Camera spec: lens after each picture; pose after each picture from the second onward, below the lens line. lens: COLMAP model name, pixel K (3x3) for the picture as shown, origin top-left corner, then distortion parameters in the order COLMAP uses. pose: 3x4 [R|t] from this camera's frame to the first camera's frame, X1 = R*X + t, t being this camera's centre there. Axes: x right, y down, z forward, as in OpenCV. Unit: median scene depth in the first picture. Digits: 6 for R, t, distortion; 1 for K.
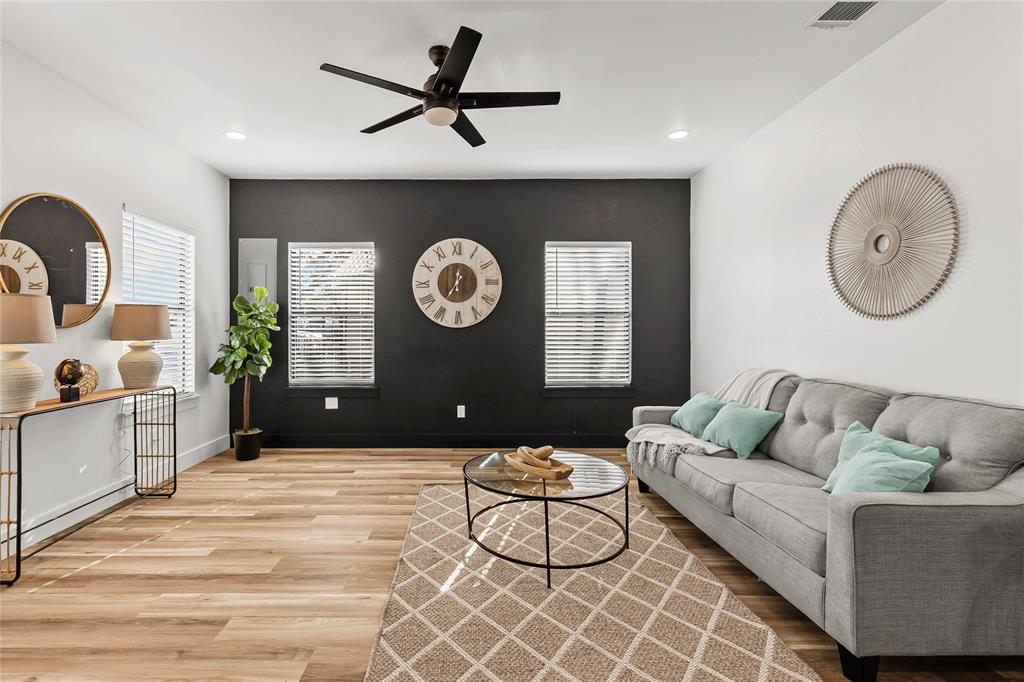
lens RADIAL K [[461.6, 0, 496.9], [0, 461.6, 329.8], [0, 0, 1]] dist [0.003123, -0.000079]
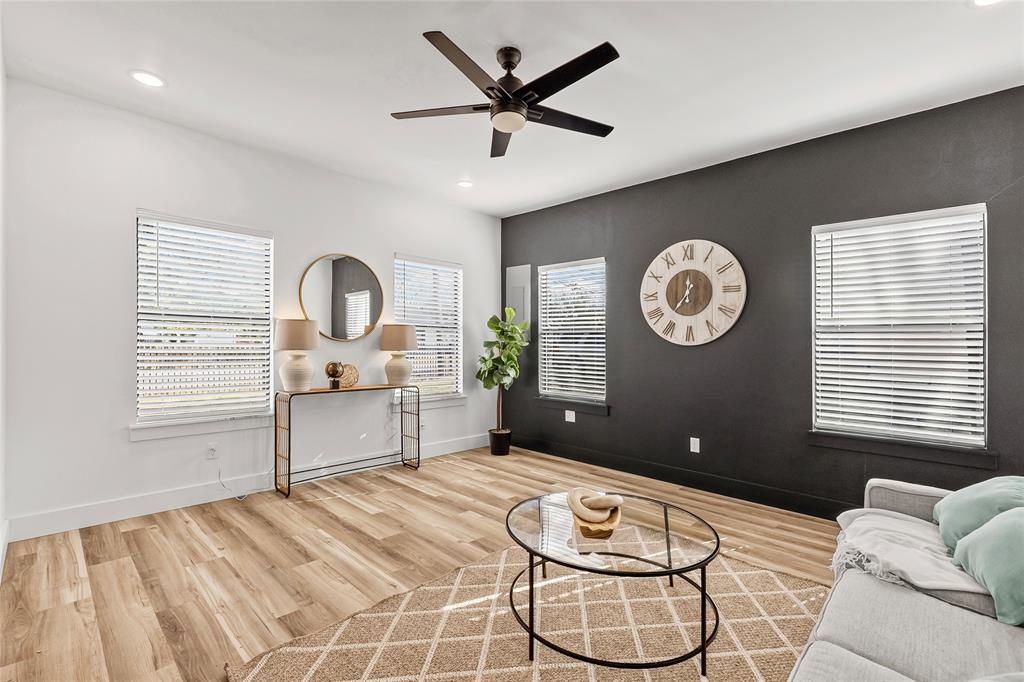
lens RADIAL K [[464.9, 0, 515.6], [0, 464.9, 342.0], [0, 0, 1]] dist [0.003786, -0.000171]
pose [[0.711943, 0.007900, -0.702193, 0.325290], [-0.016401, 0.999851, -0.005380, -0.001036], [0.702045, 0.015347, 0.711967, 0.186031]]
